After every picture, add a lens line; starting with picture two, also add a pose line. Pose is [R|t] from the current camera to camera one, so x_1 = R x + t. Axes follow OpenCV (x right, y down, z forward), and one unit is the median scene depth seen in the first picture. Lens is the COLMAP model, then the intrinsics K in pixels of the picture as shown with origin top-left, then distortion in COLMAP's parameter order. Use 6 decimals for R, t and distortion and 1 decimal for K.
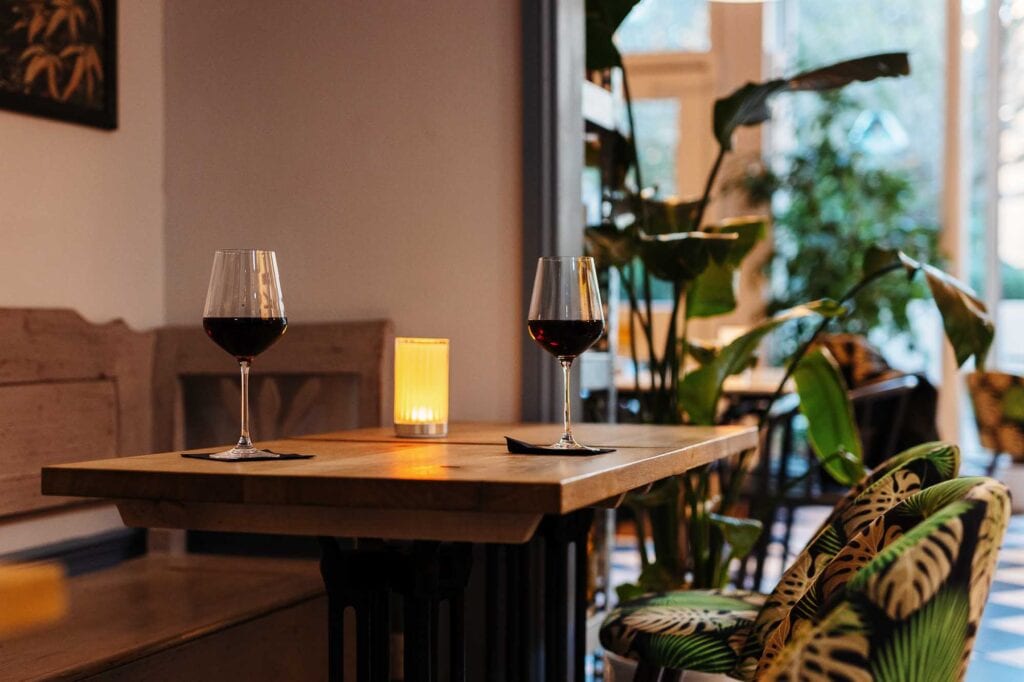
lens RADIAL K [[1672.0, 0, 505.1], [0, 1672.0, 345.9], [0, 0, 1]] dist [0.095784, 0.000000]
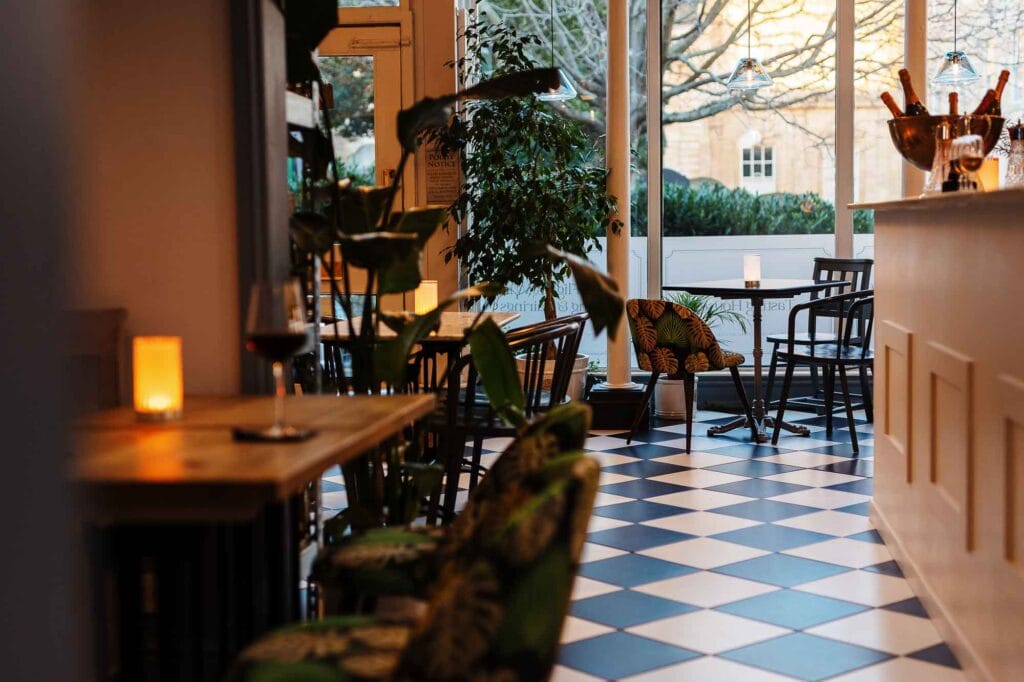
lens RADIAL K [[1672.0, 0, 513.0], [0, 1672.0, 332.2], [0, 0, 1]] dist [0.095784, 0.000000]
pose [[0.984438, -0.029414, 0.173252, -0.005247], [0.018808, 0.997865, 0.062544, -0.065818], [-0.174722, -0.058312, 0.982890, -0.197660]]
